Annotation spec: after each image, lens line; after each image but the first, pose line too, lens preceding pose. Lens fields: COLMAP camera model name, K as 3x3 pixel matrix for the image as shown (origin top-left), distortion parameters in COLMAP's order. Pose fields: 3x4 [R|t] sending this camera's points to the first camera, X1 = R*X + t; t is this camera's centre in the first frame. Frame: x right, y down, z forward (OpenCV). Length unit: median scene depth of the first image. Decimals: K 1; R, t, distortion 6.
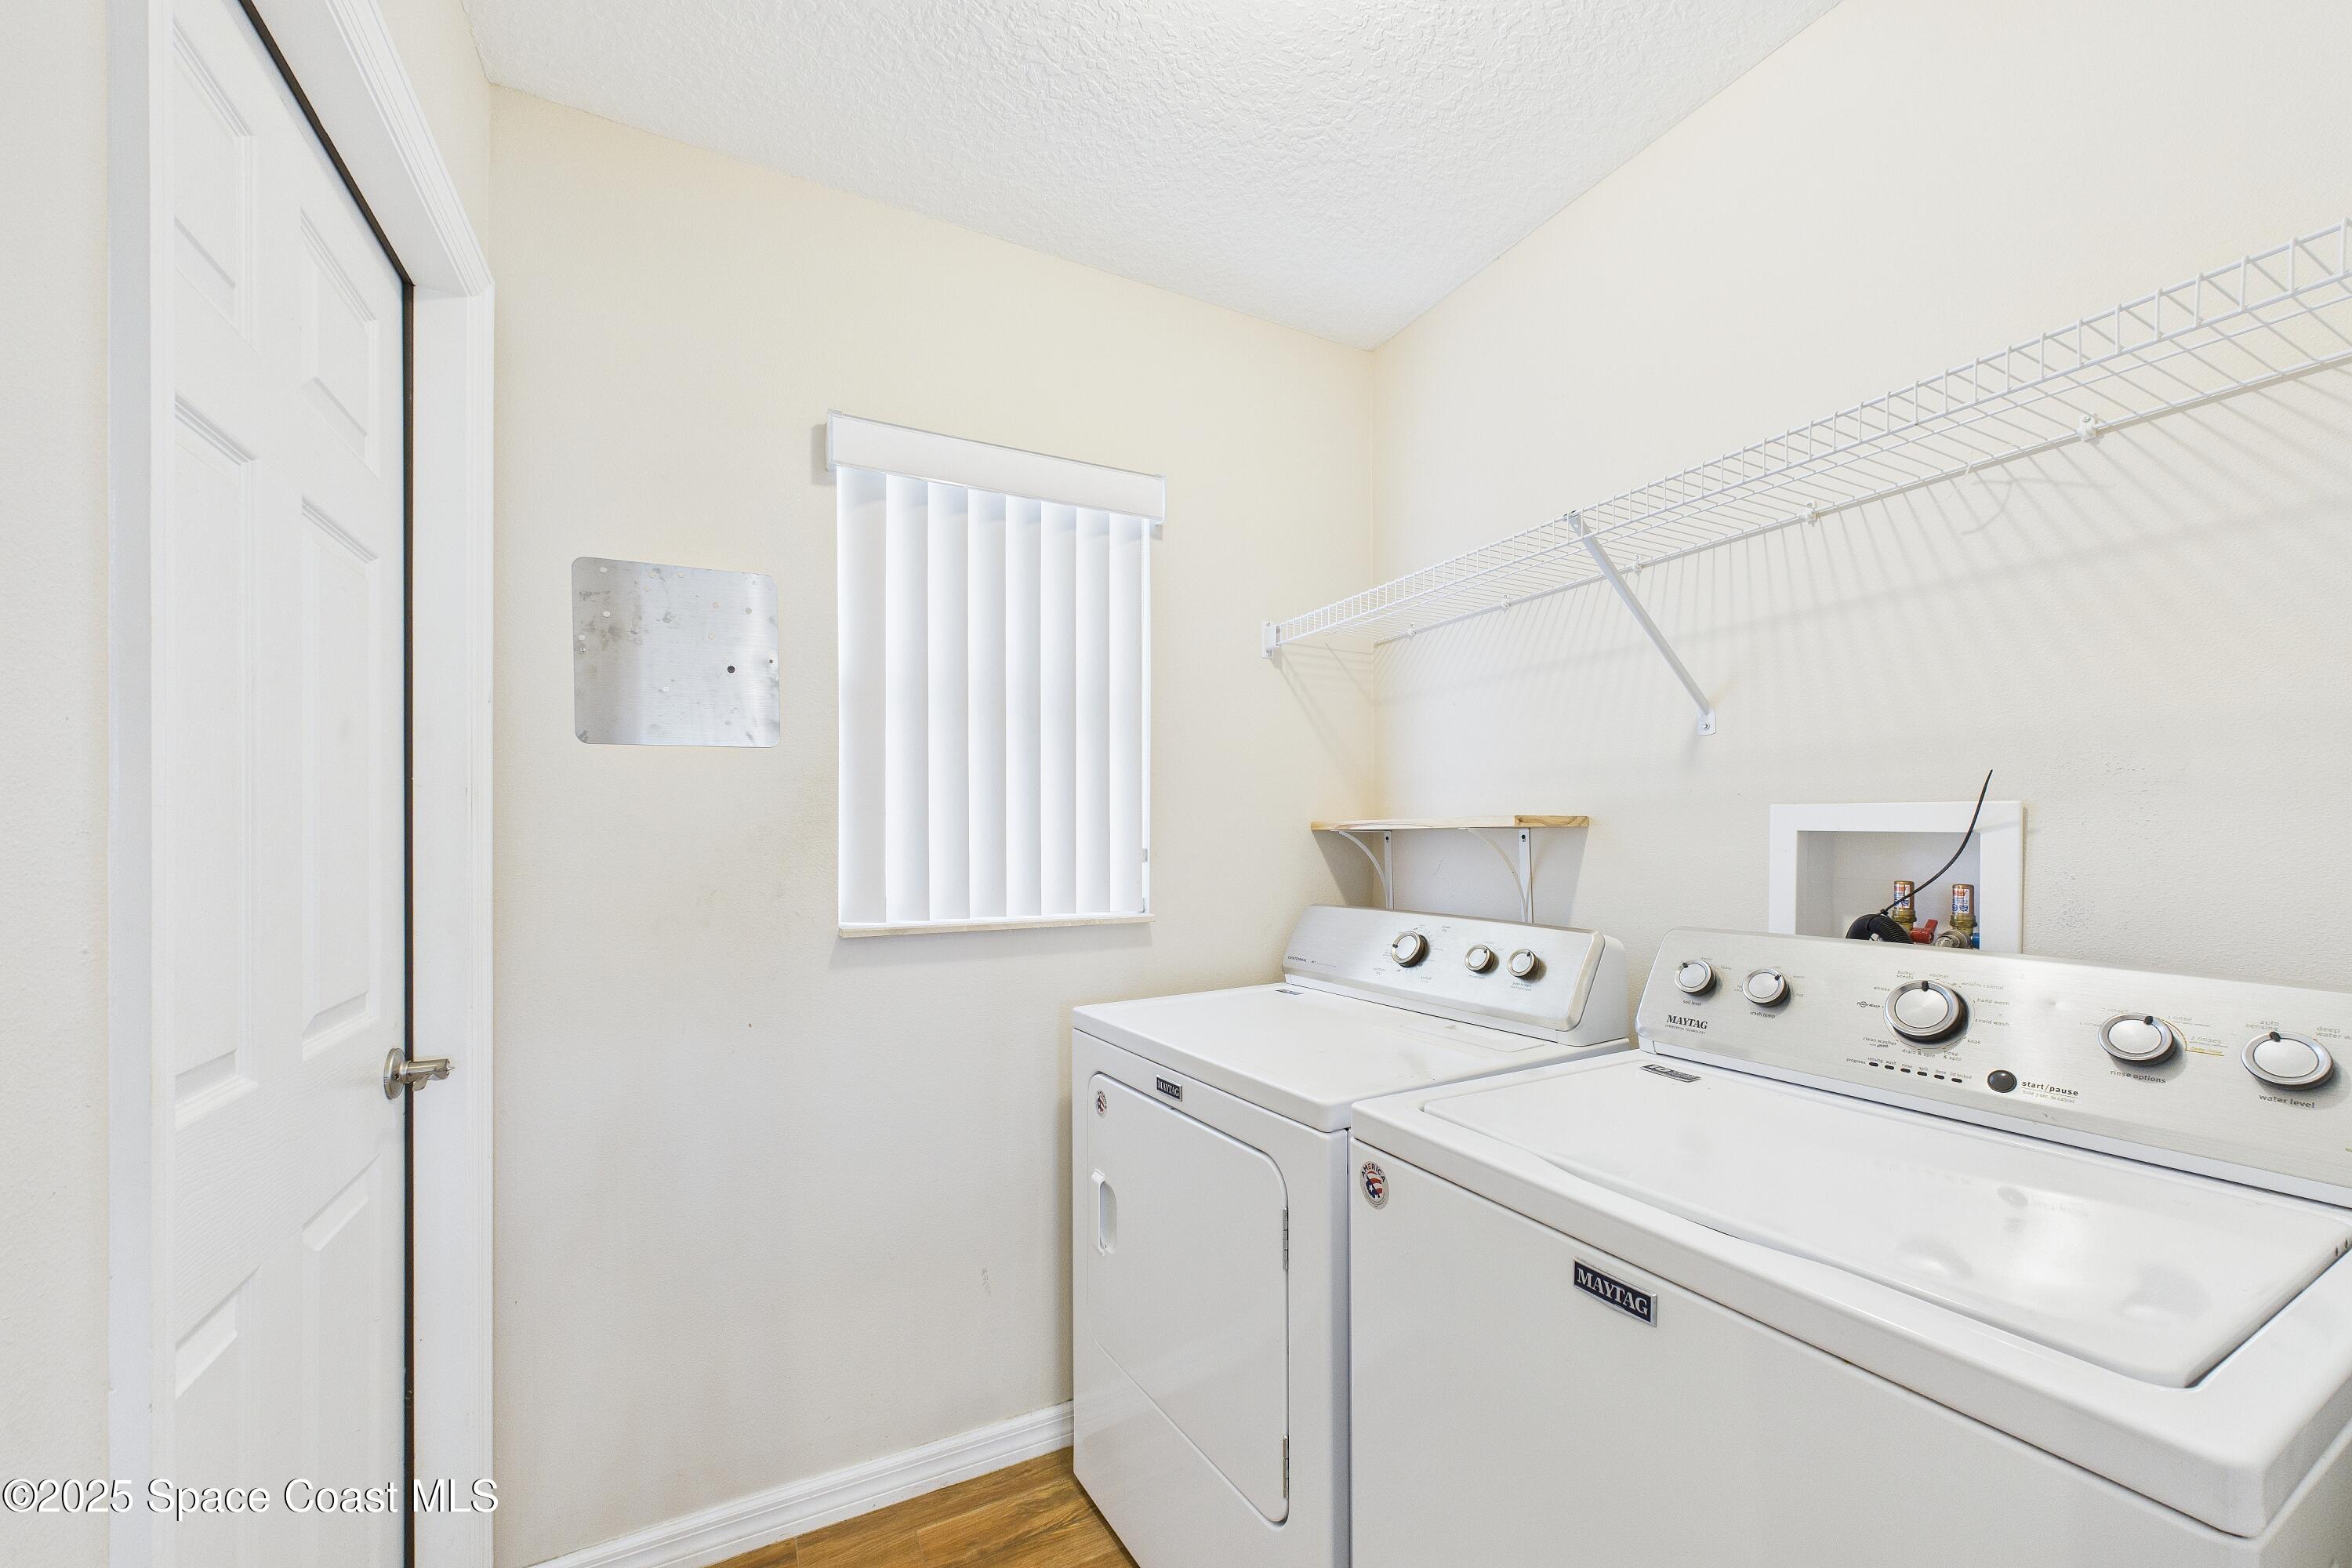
lens RADIAL K [[902.0, 0, 1176.2], [0, 902.0, 832.4], [0, 0, 1]] dist [0.000981, 0.000234]
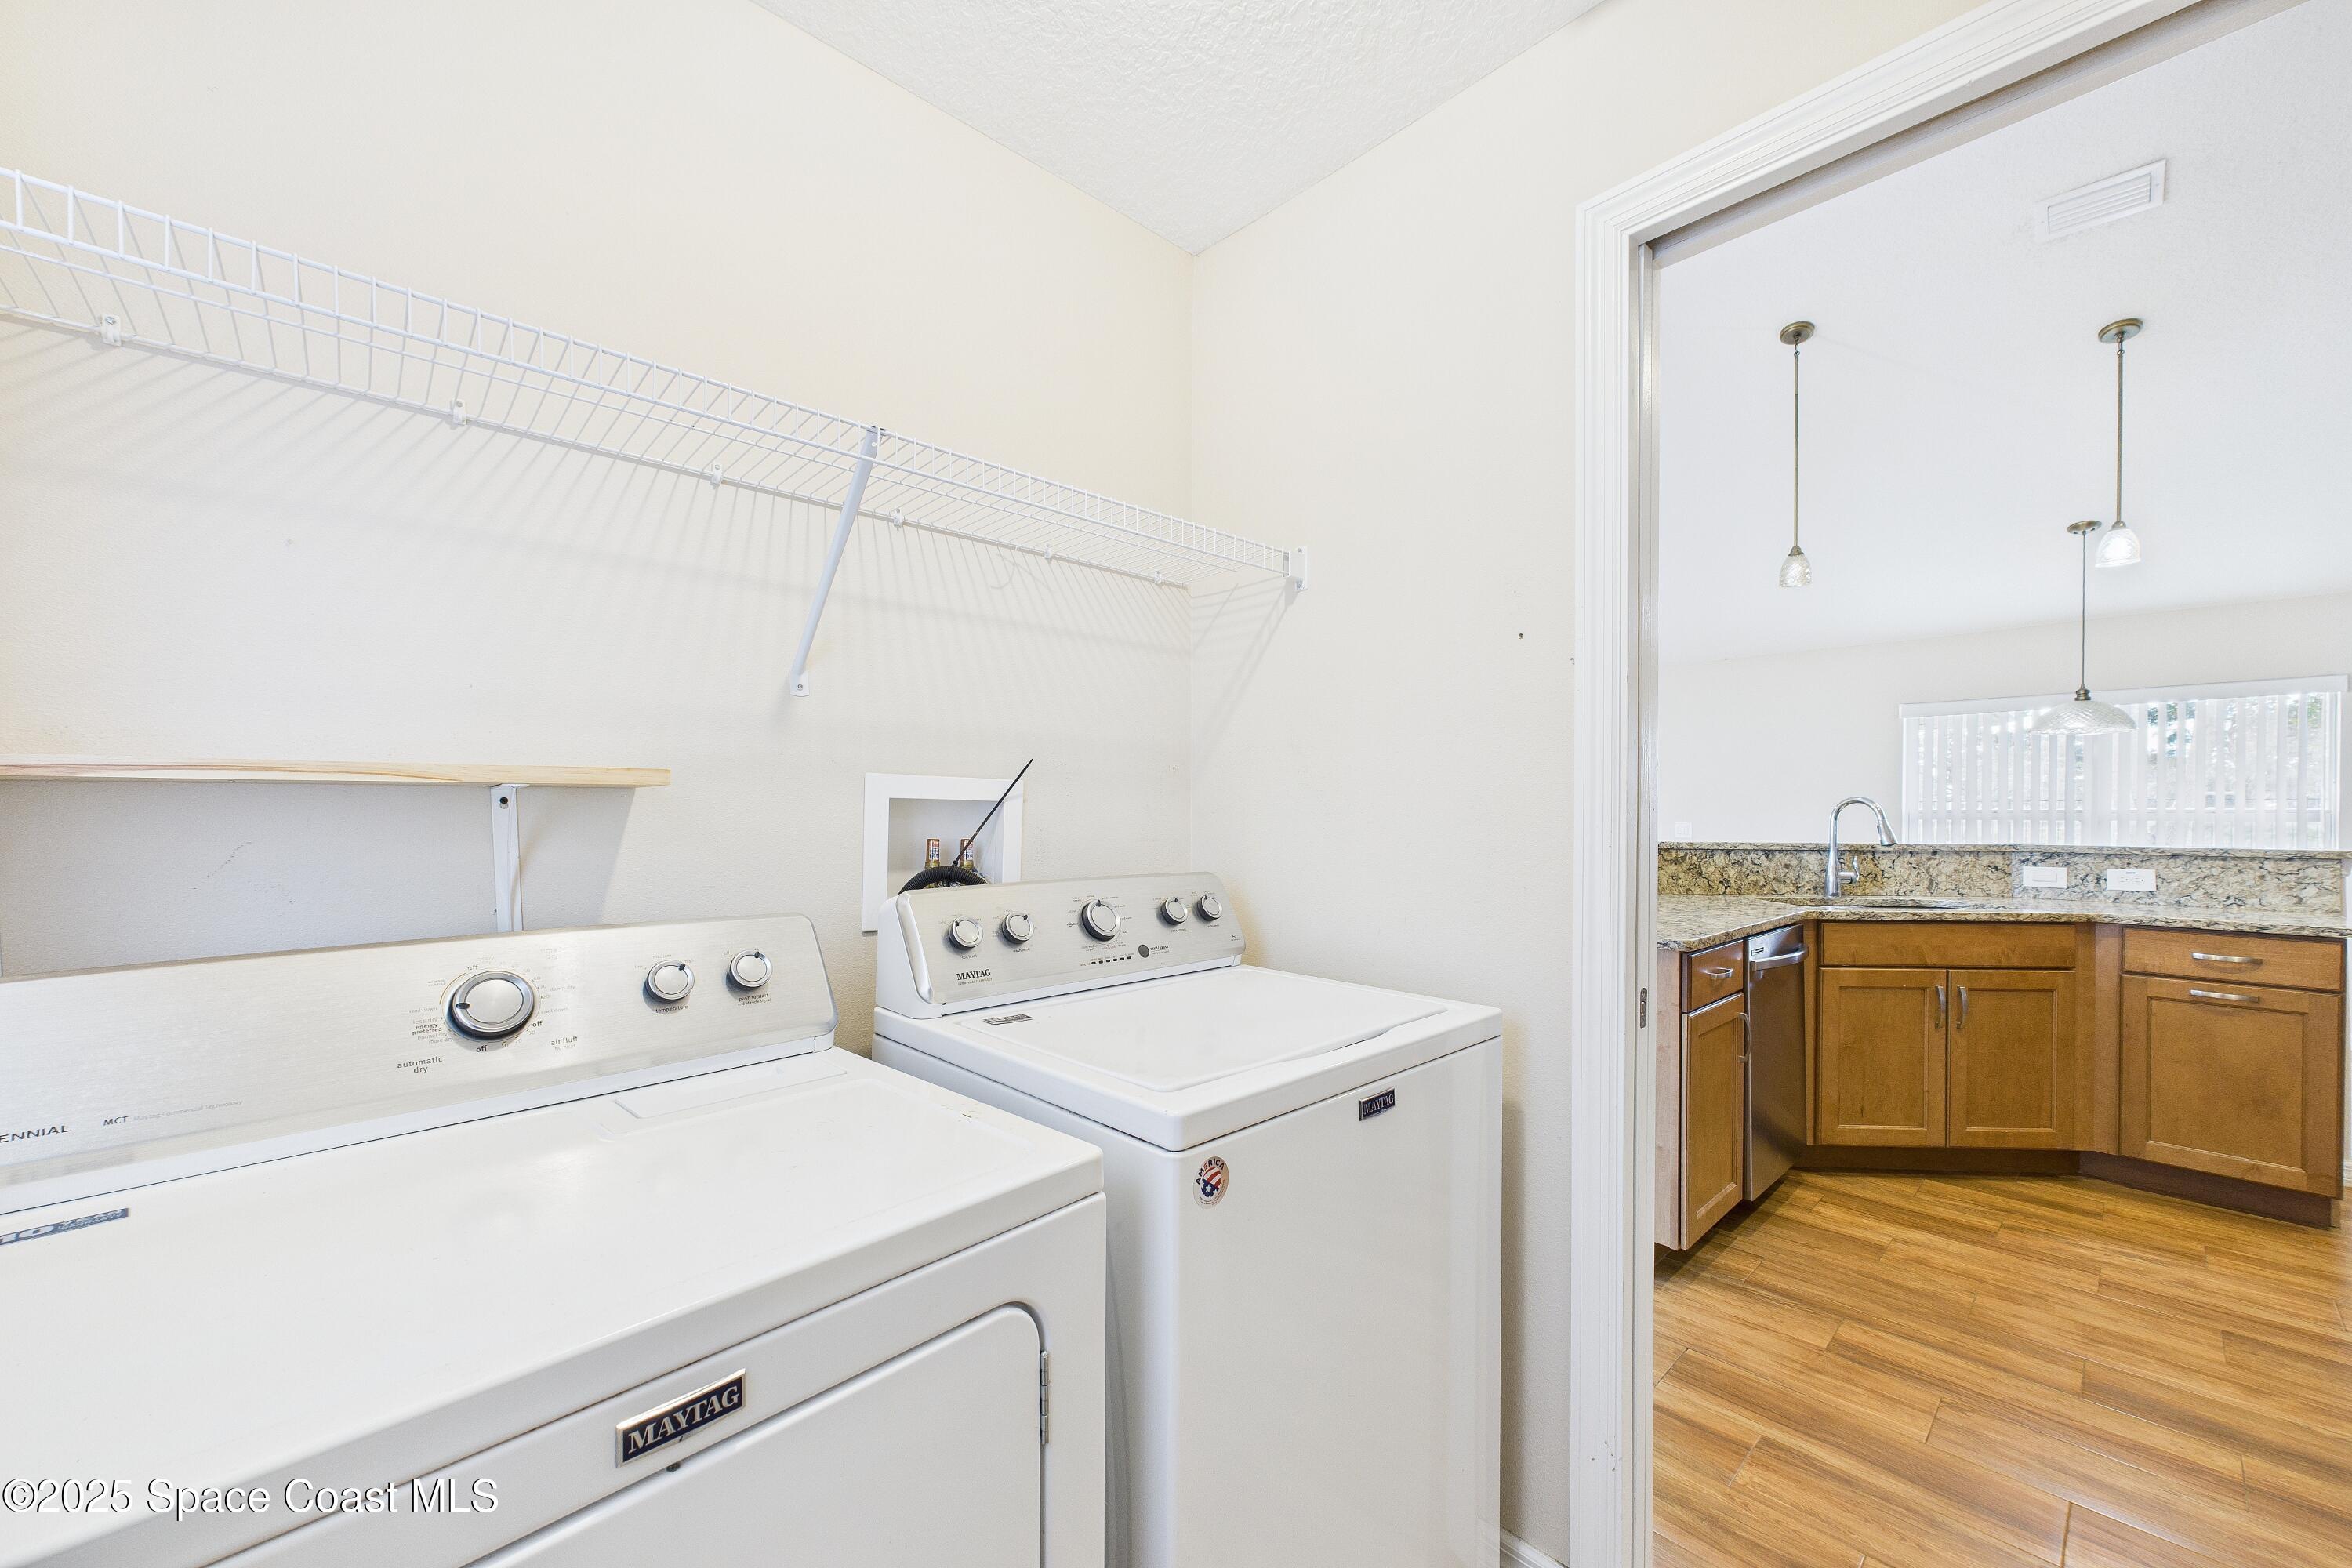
lens RADIAL K [[902.0, 0, 1177.4], [0, 902.0, 816.5], [0, 0, 1]] dist [0.000981, 0.000234]
pose [[-0.261816, -0.001936, 0.965116, -0.471924], [-0.002375, 0.999996, 0.001361, 0.018320], [-0.965115, -0.001936, -0.261819, 0.935443]]
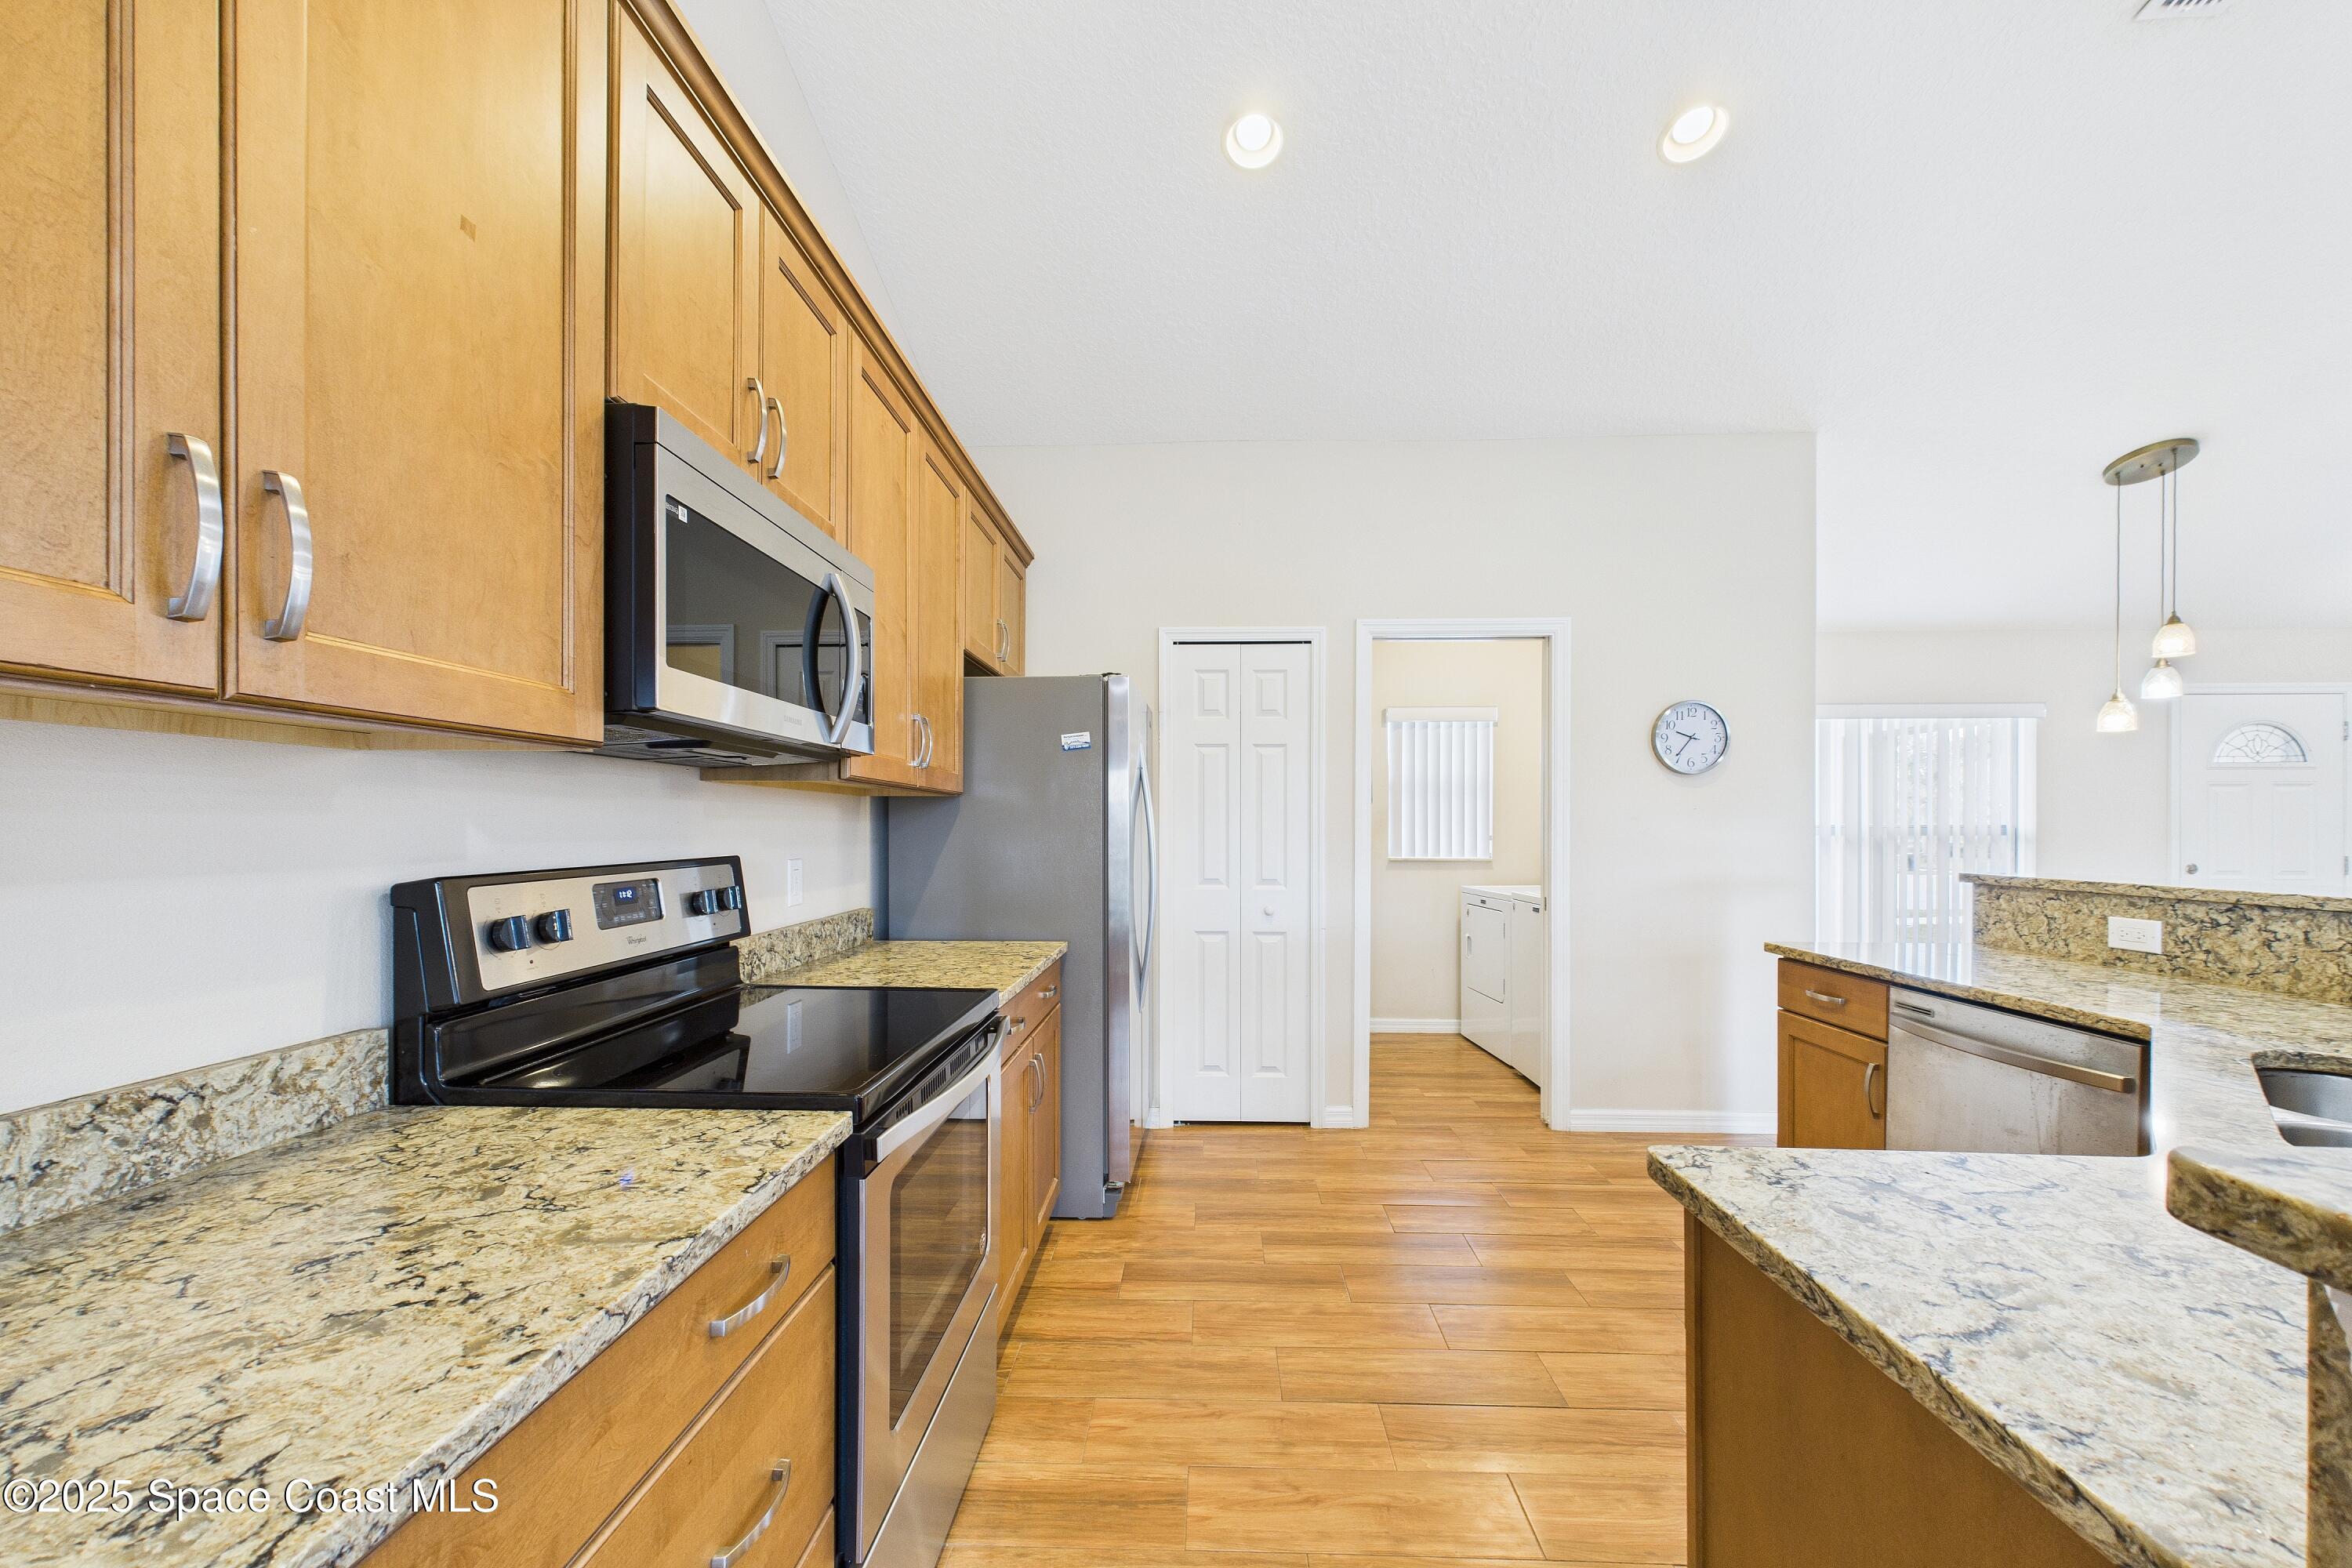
lens RADIAL K [[902.0, 0, 1172.6], [0, 902.0, 827.7], [0, 0, 1]] dist [0.000981, 0.000234]
pose [[0.865845, 0.004073, -0.500296, 0.730014], [-0.004354, 0.999990, 0.000606, -0.004837], [0.500294, 0.001654, 0.865854, -2.761961]]
